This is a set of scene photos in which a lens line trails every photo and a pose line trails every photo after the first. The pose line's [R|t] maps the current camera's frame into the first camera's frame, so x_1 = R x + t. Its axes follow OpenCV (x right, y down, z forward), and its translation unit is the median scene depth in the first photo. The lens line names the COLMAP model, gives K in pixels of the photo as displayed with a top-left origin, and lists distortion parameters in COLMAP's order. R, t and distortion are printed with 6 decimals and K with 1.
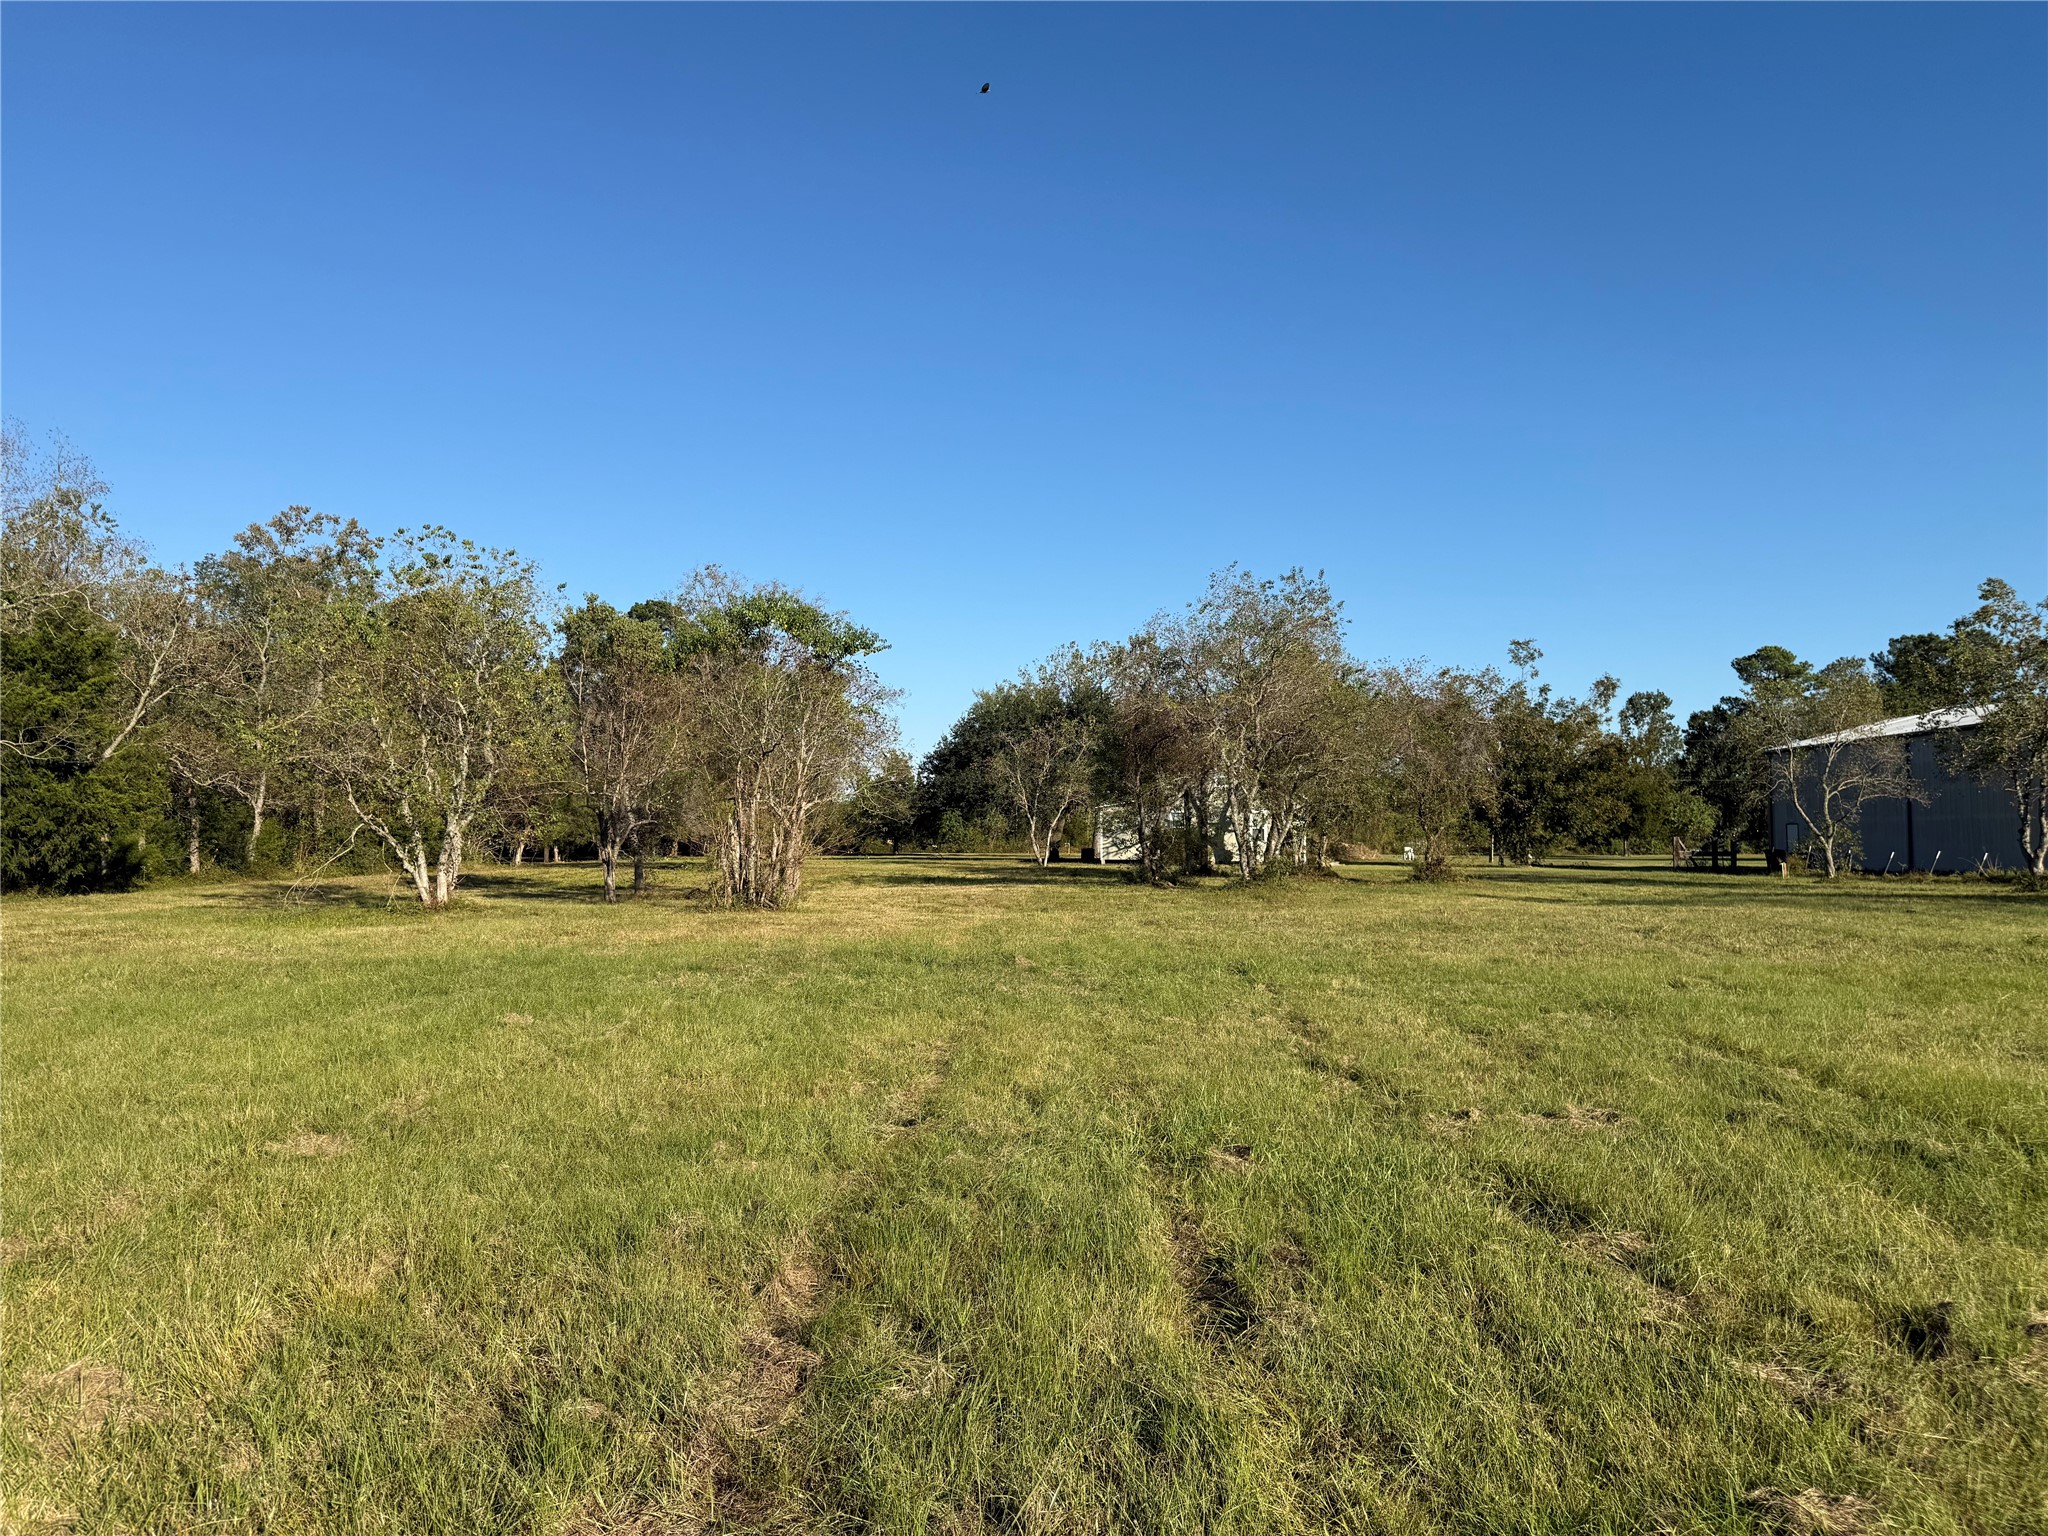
lens RADIAL K [[1425.3, 0, 1019.7], [0, 1425.3, 760.5], [0, 0, 1]] dist [0.106856, -0.065438]
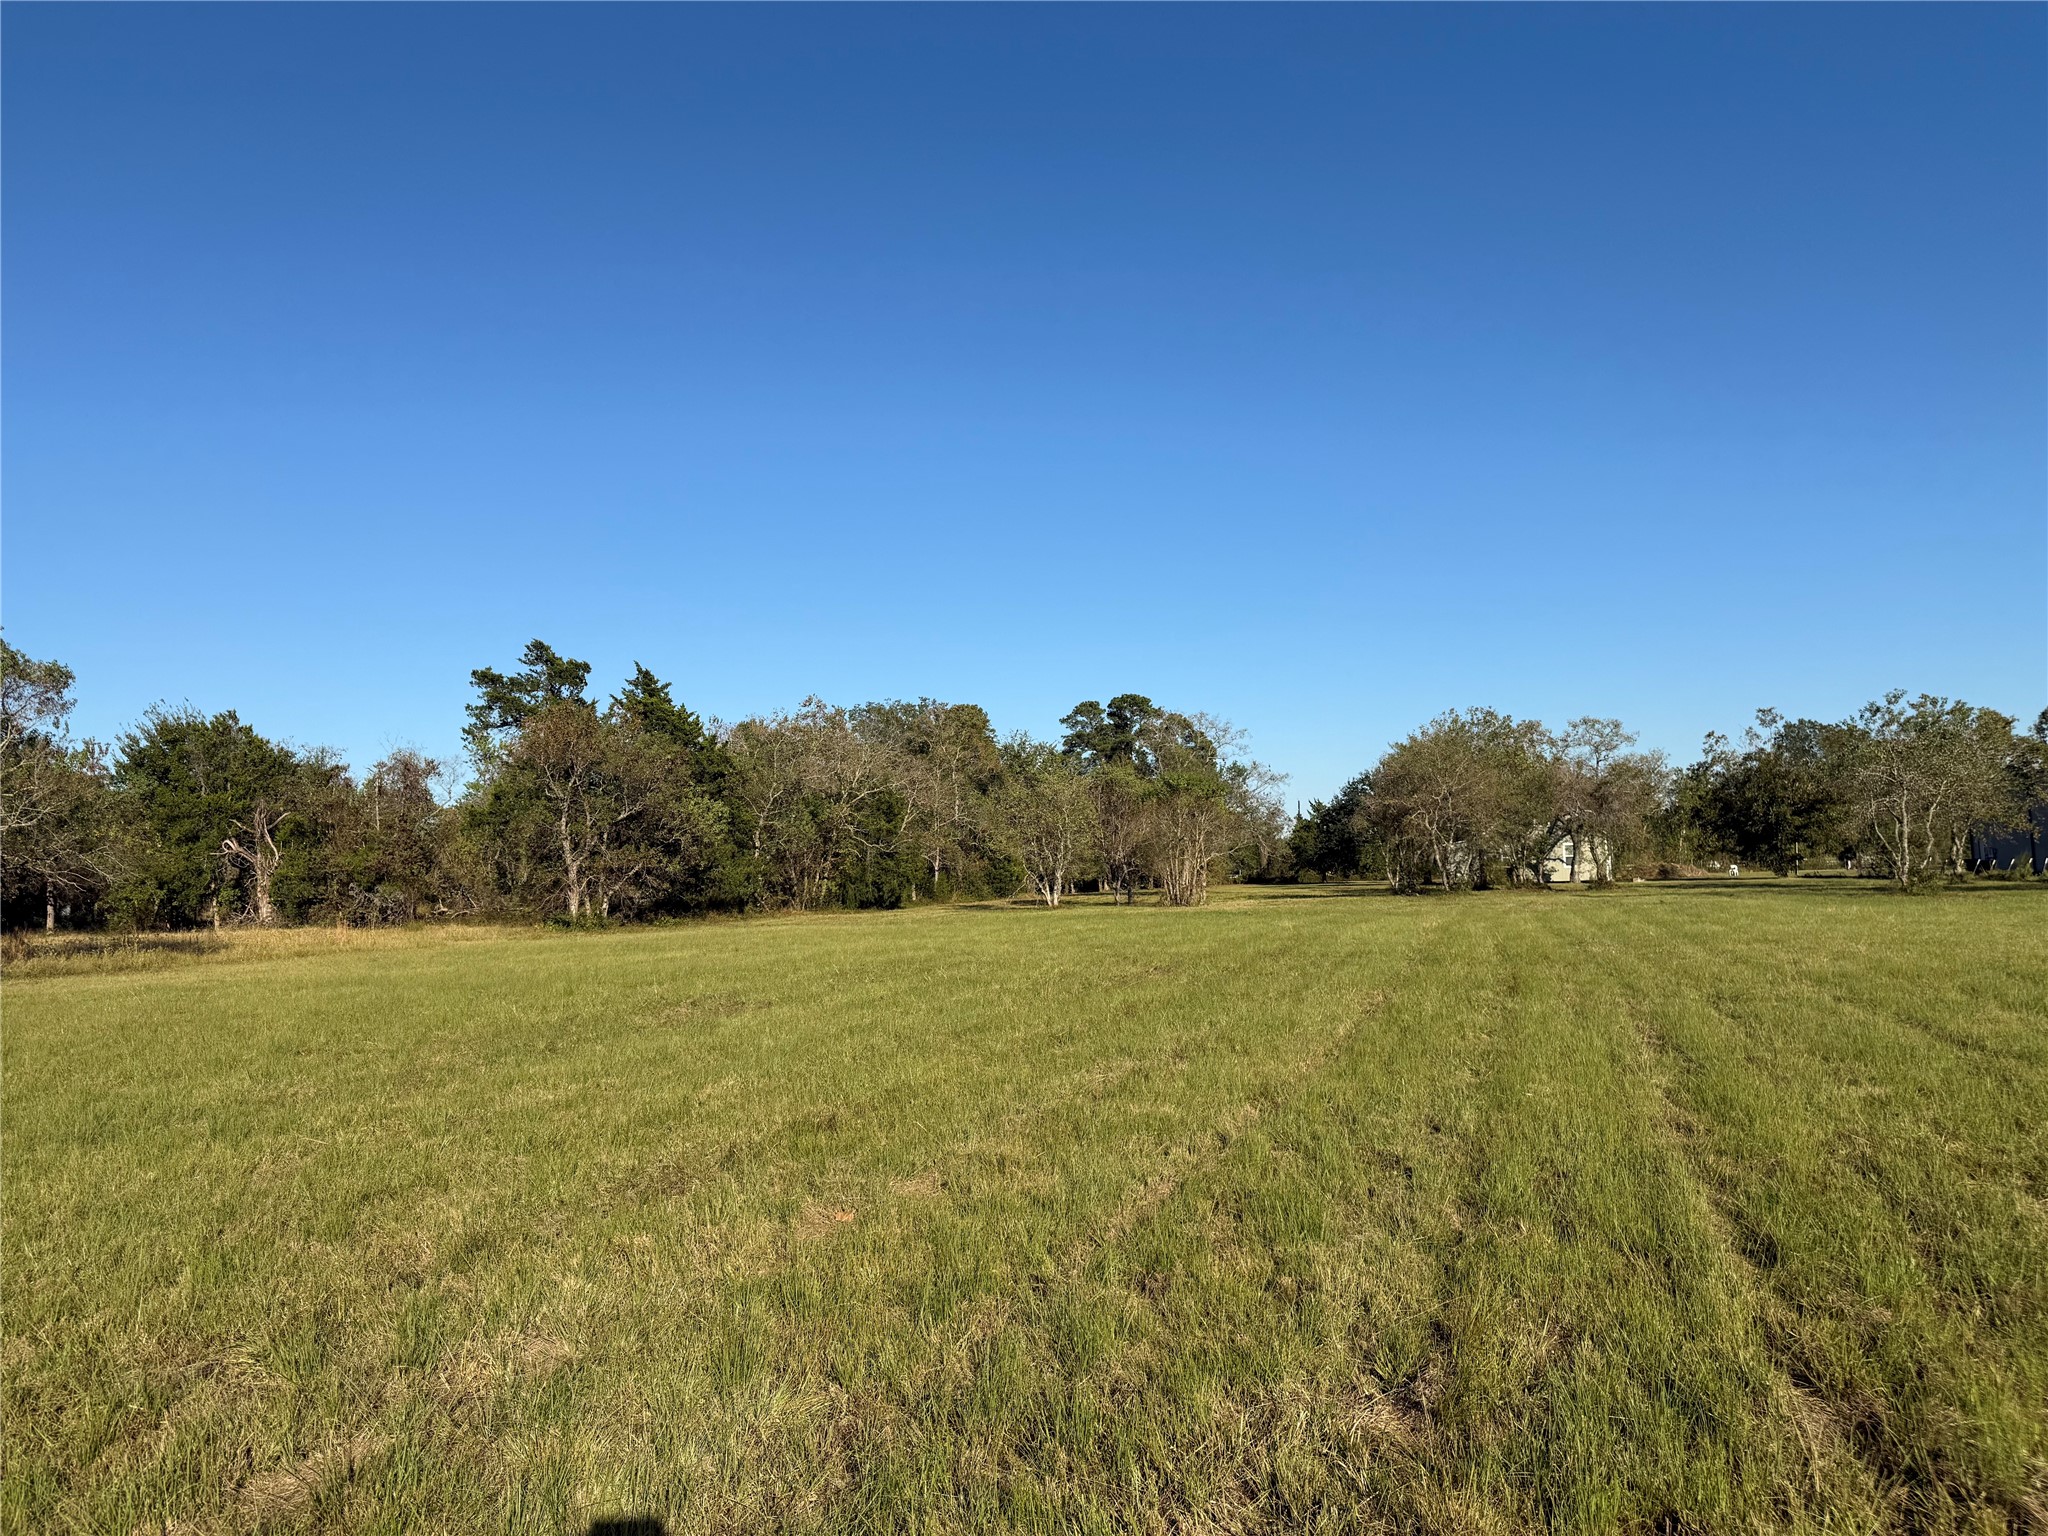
lens RADIAL K [[1425.3, 0, 1018.1], [0, 1425.3, 772.7], [0, 0, 1]] dist [0.106856, -0.065438]
pose [[0.945736, -0.055944, -0.320085, 0.191610], [0.051502, 0.998423, -0.022331, -0.045449], [0.320830, 0.004635, 0.947125, -0.769309]]
